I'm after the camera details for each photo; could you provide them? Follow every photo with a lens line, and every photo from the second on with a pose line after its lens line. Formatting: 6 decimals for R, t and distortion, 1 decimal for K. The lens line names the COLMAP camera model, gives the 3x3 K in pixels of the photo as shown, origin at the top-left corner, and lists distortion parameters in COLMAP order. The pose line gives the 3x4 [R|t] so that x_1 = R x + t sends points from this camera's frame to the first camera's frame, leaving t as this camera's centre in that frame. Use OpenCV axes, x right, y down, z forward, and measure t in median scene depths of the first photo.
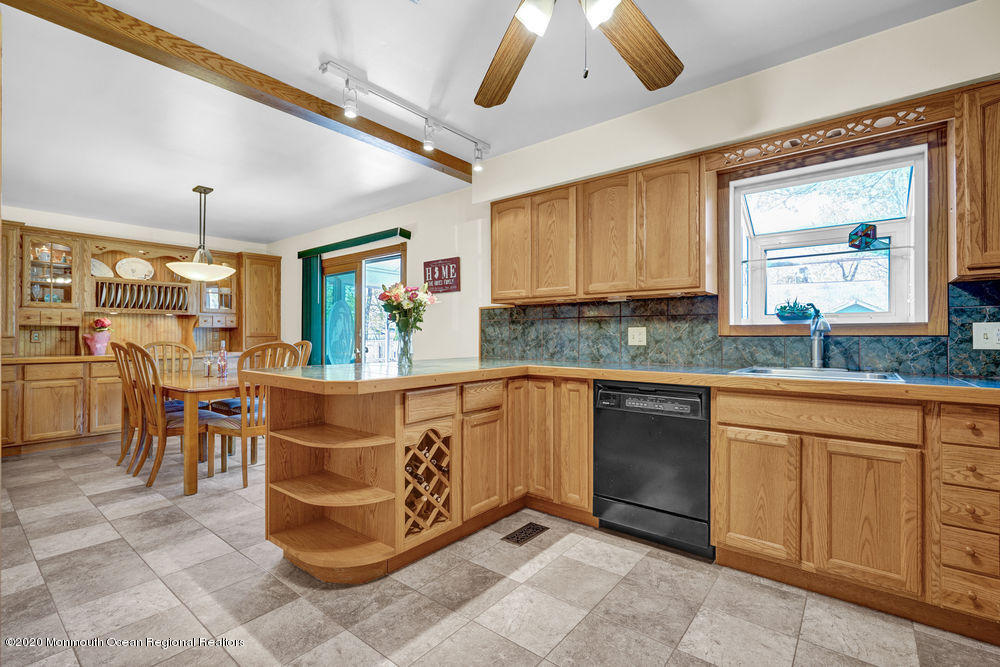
lens RADIAL K [[450.6, 0, 500.0], [0, 450.6, 333.5], [0, 0, 1]] dist [-0.001471, 0.000865]
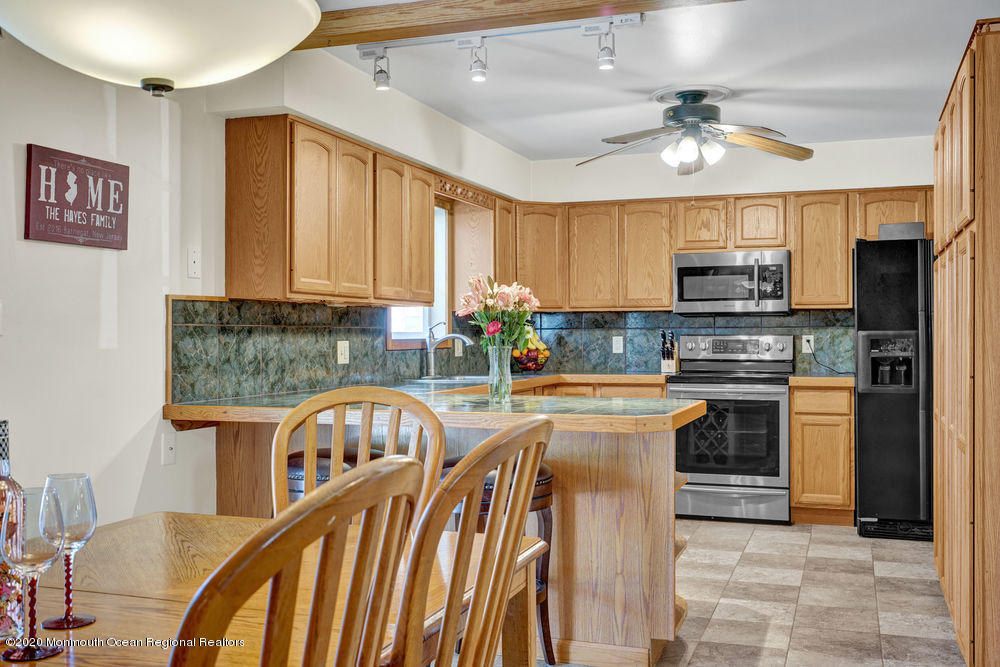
lens RADIAL K [[984.7, 0, 494.0], [0, 984.7, 332.5], [0, 0, 1]] dist [0.003593, -0.008089]
pose [[-0.326468, 0.001397, 0.945207, -1.581832], [-0.005937, 0.999976, -0.003528, -0.027159], [-0.945189, -0.006763, -0.326452, 1.473613]]
